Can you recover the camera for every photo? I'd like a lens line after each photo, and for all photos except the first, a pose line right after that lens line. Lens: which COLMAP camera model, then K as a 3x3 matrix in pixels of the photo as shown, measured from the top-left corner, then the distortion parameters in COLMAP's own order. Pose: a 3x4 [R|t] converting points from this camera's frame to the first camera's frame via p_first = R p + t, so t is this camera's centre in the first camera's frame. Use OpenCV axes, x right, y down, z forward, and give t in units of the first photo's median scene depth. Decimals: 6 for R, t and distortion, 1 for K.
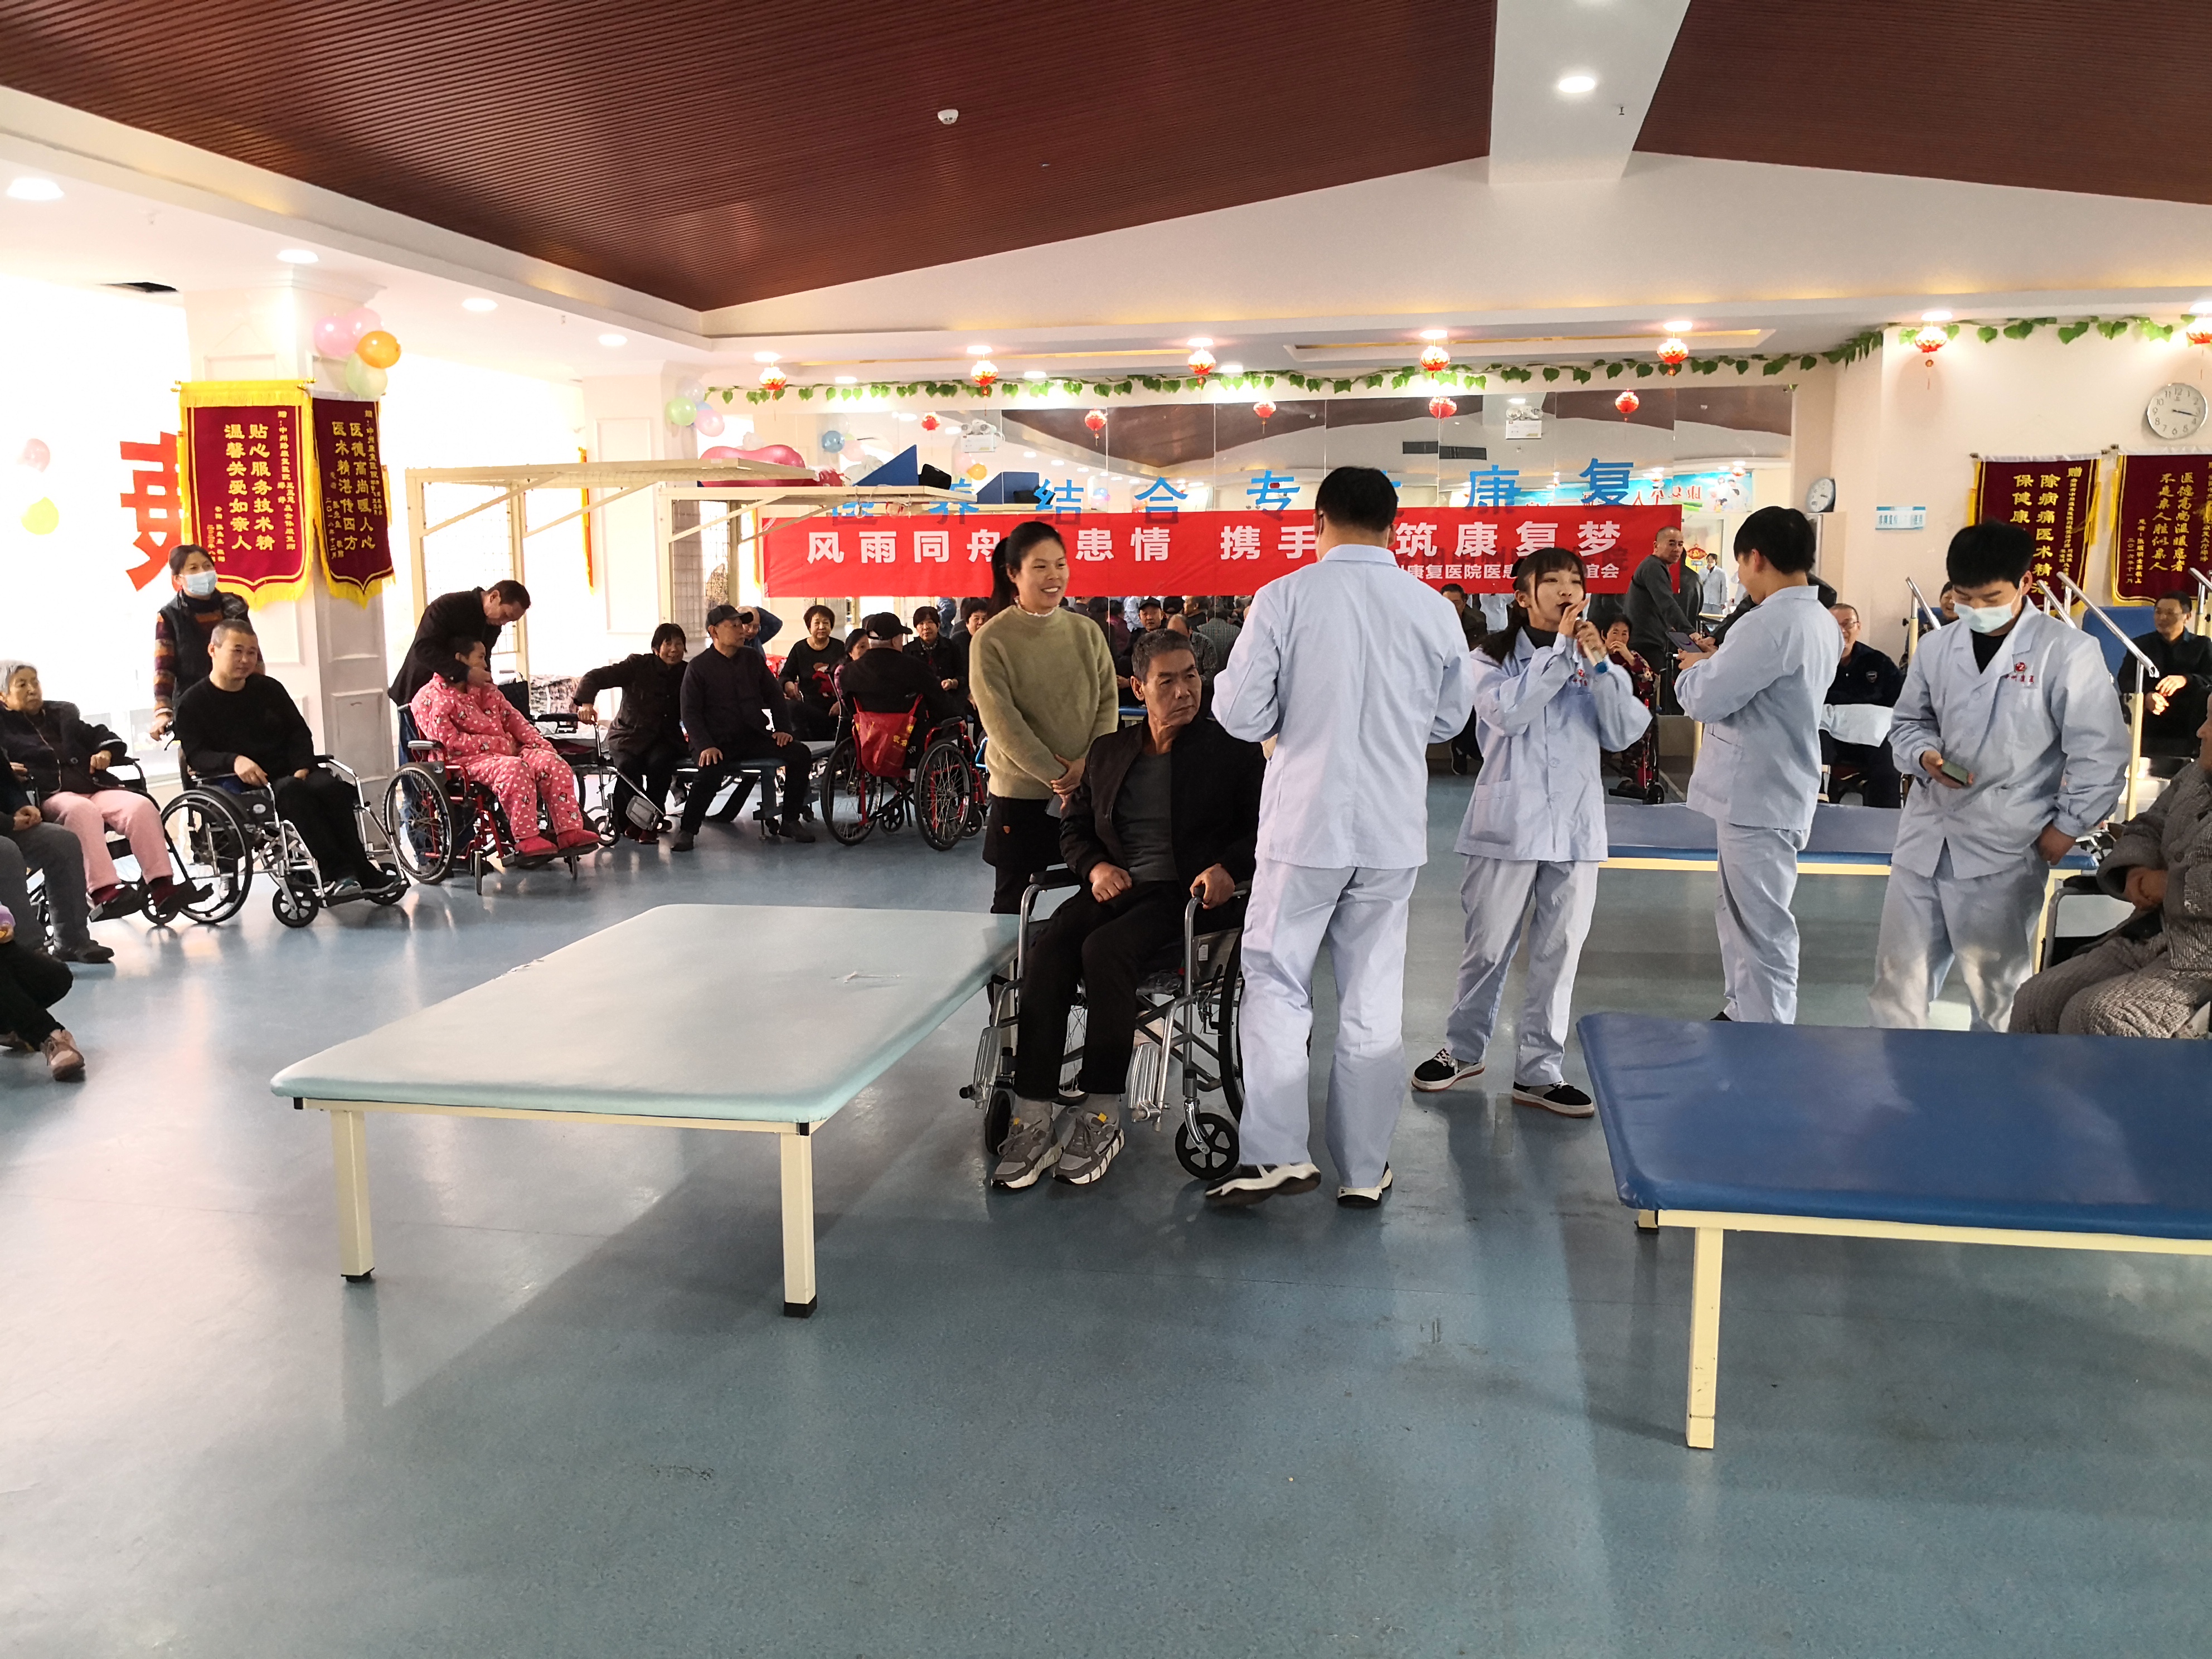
lens RADIAL K [[1809.1, 0, 1117.3], [0, 1809.1, 819.4], [0, 0, 1]] dist [0.024795, -0.052403]
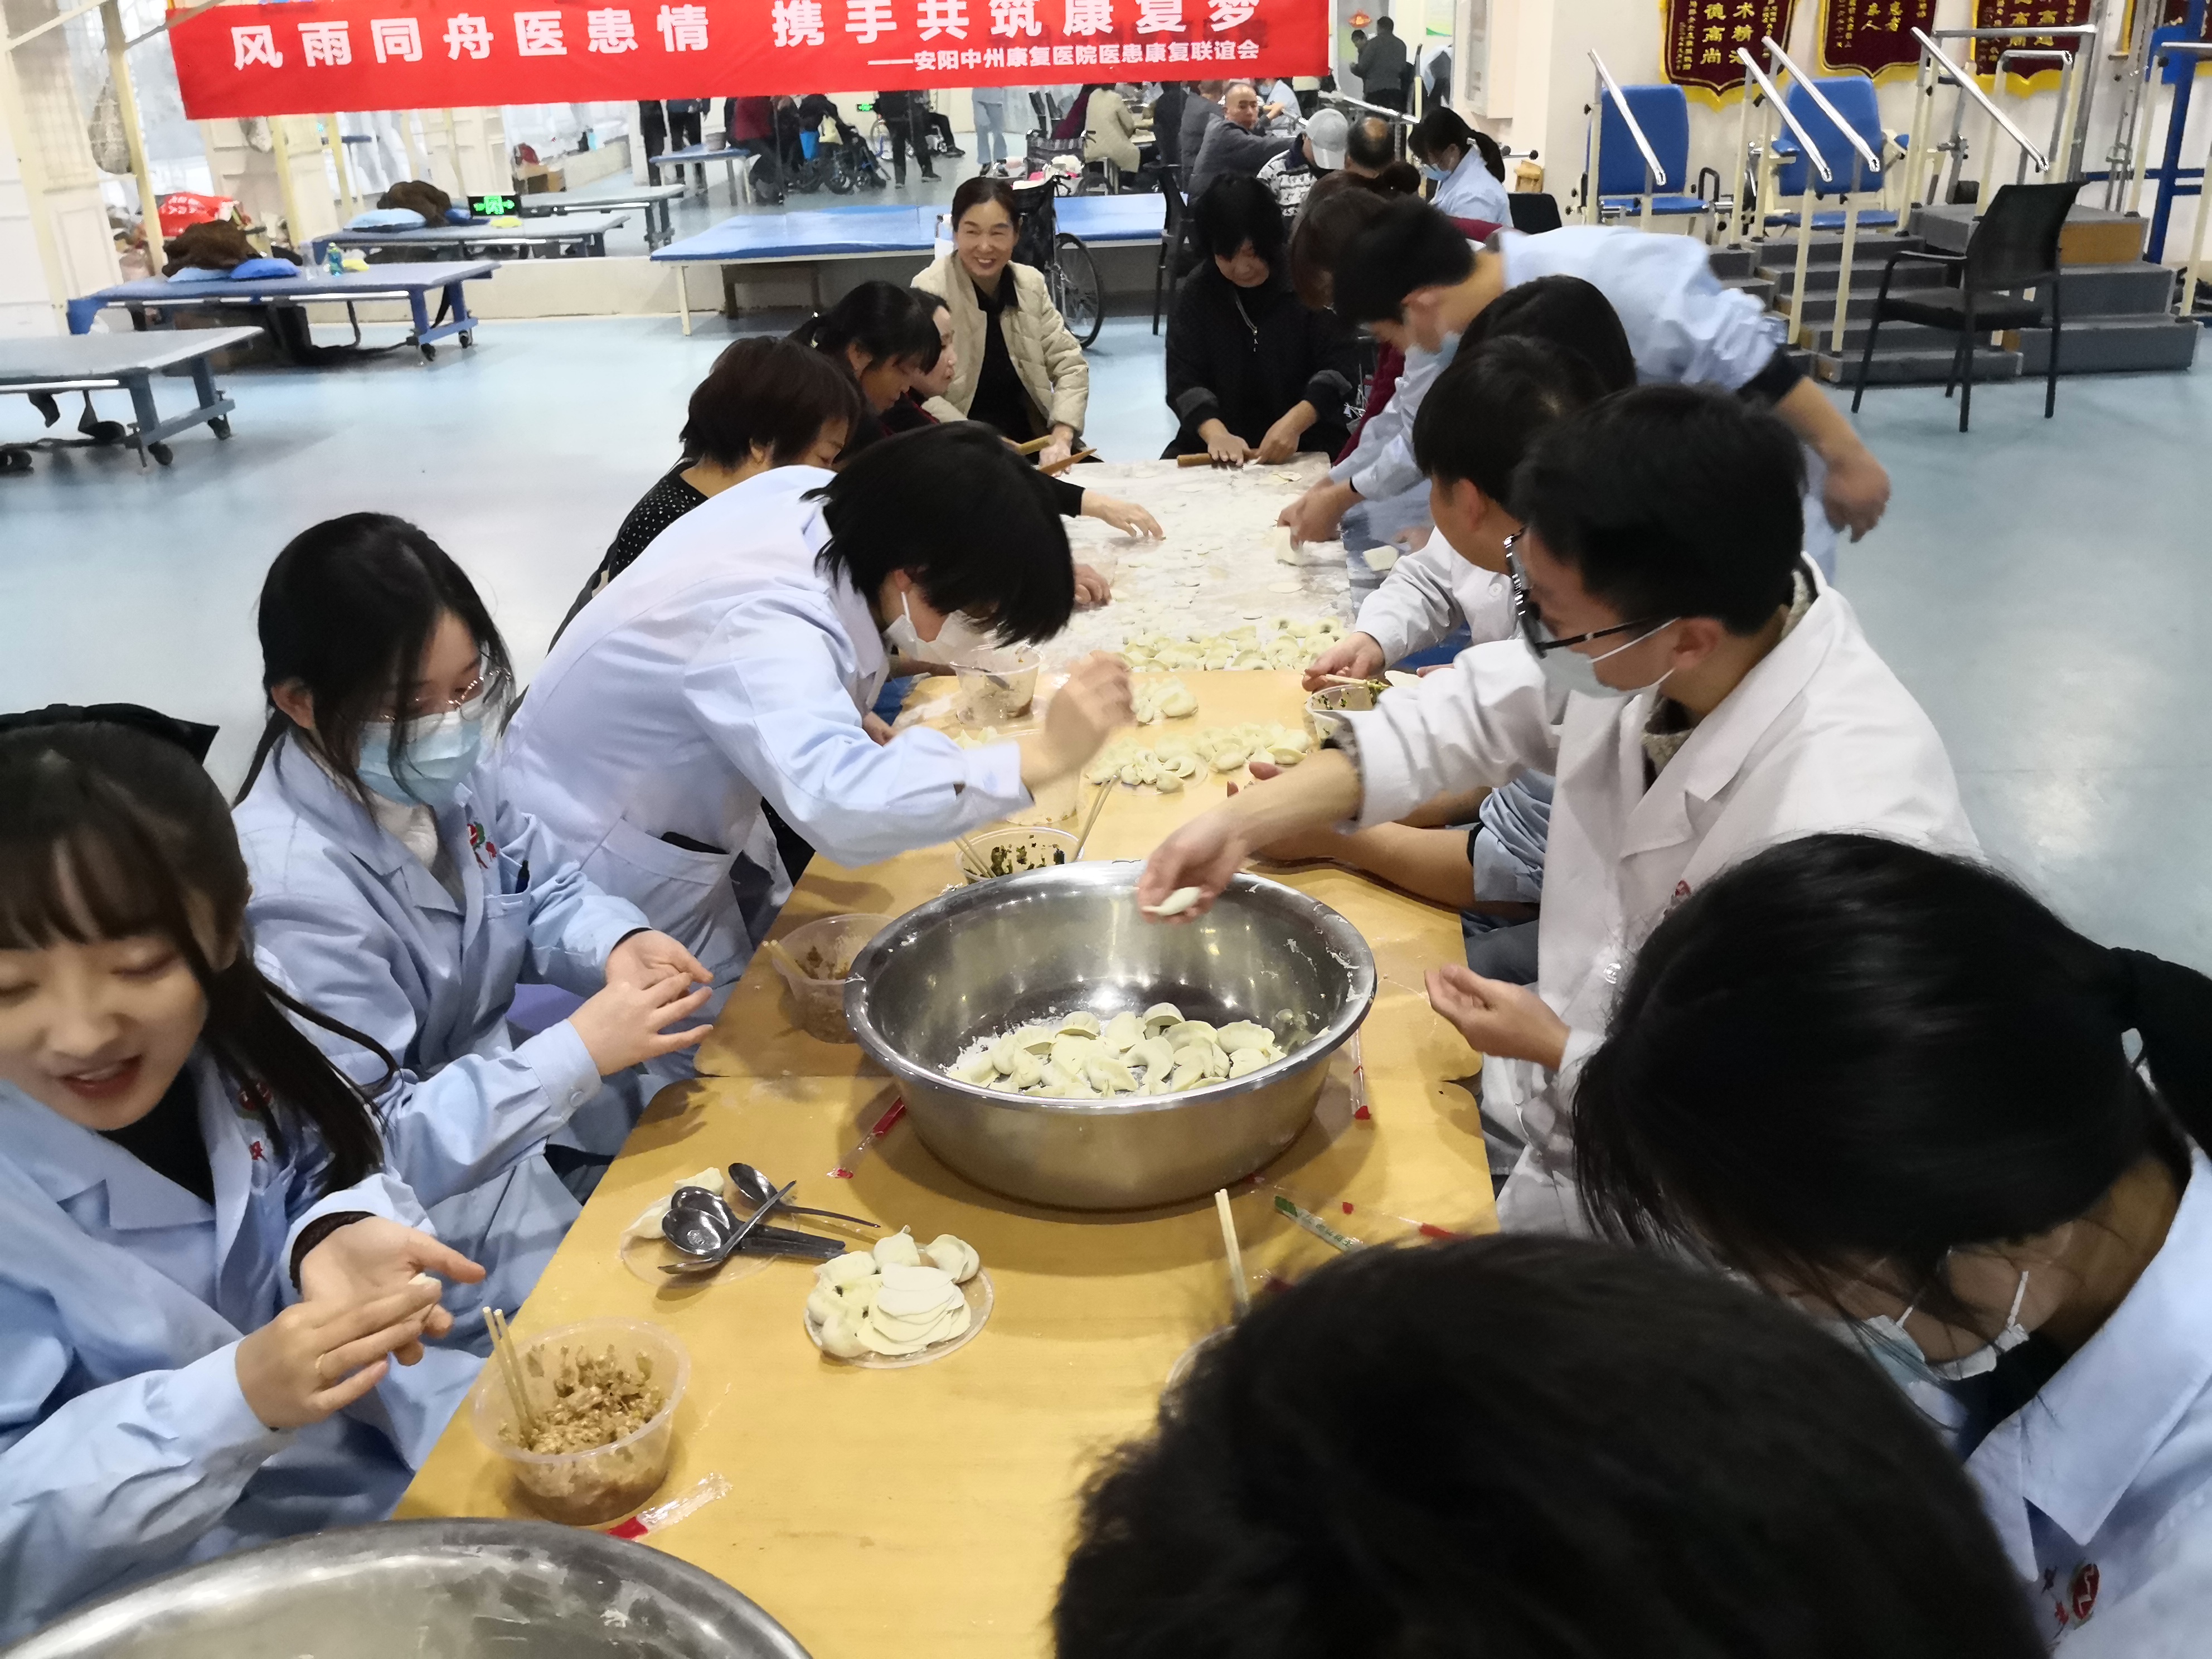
lens RADIAL K [[1809.1, 0, 1116.9], [0, 1809.1, 823.6], [0, 0, 1]] dist [0.024795, -0.052403]
pose [[0.983619, -0.095486, 0.152890, 0.052803], [0.052129, 0.962613, 0.265818, -0.020198], [-0.172556, -0.253494, 0.951822, 0.134666]]
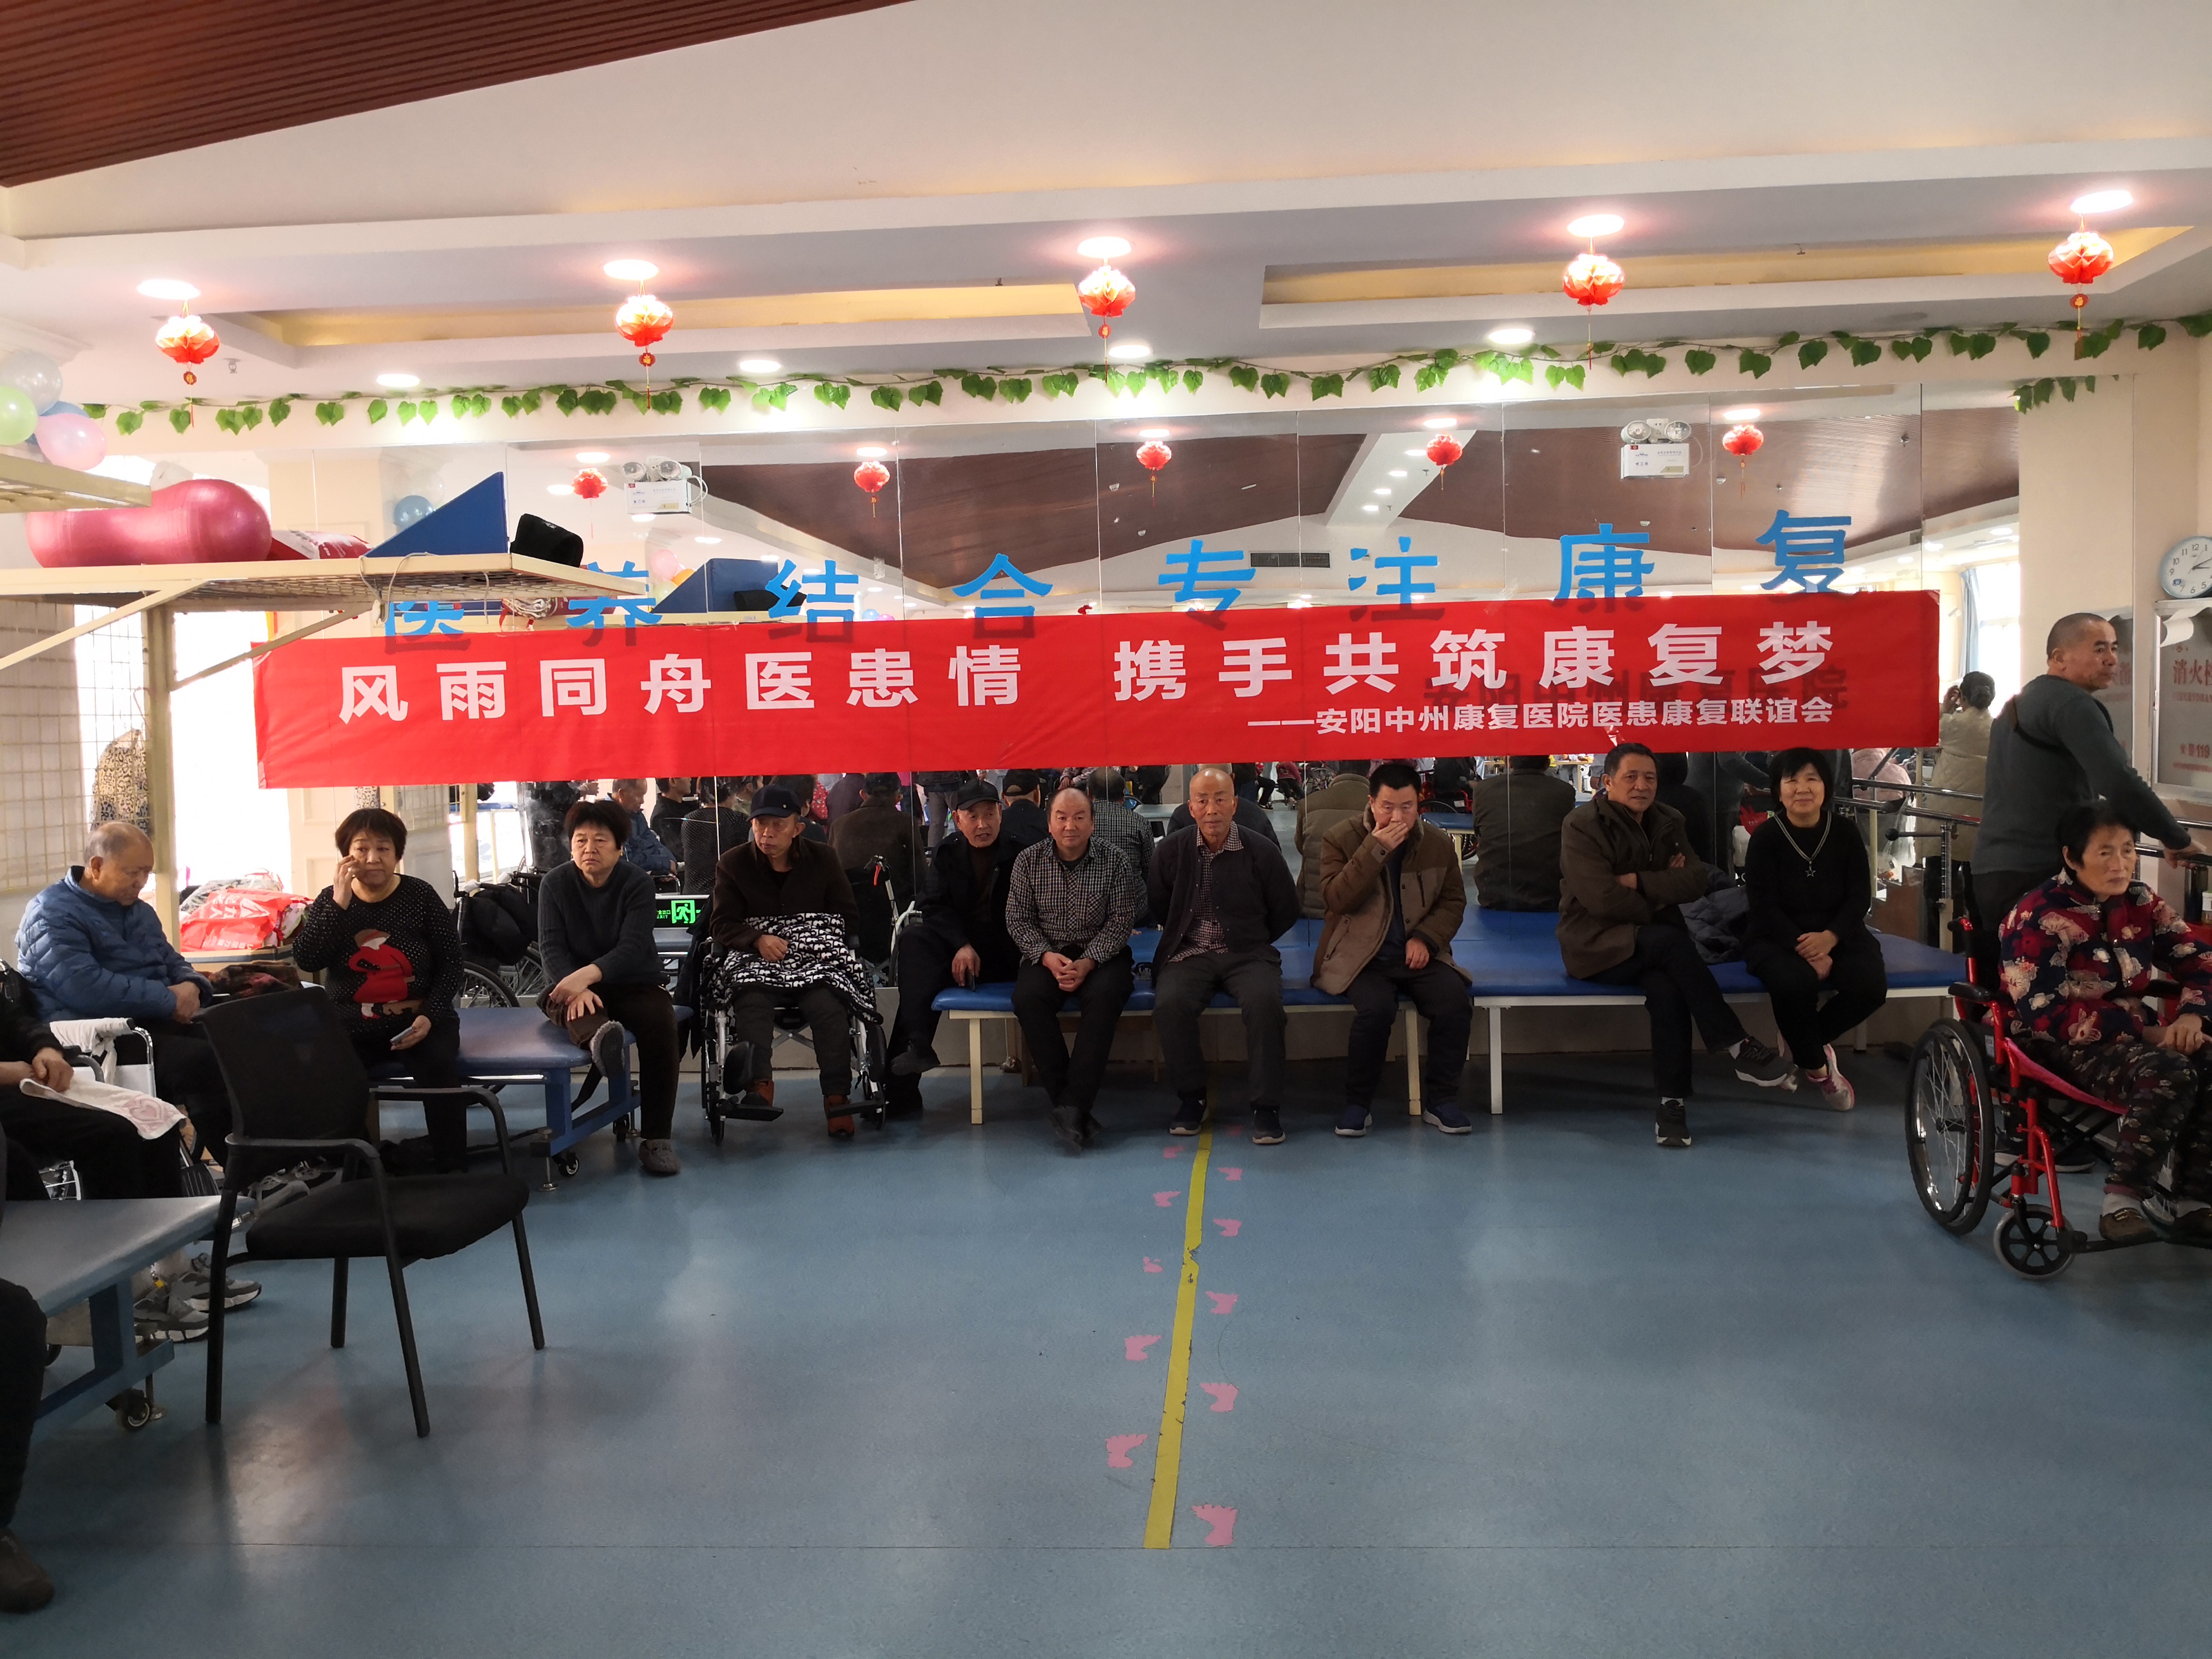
lens RADIAL K [[1809.1, 0, 1127.7], [0, 1809.1, 818.7], [0, 0, 1]] dist [0.024795, -0.052403]
pose [[0.990487, -0.027535, 0.134820, -0.014277], [0.038410, 0.996155, -0.078734, -0.067839], [-0.132134, 0.083164, 0.987737, 0.481058]]
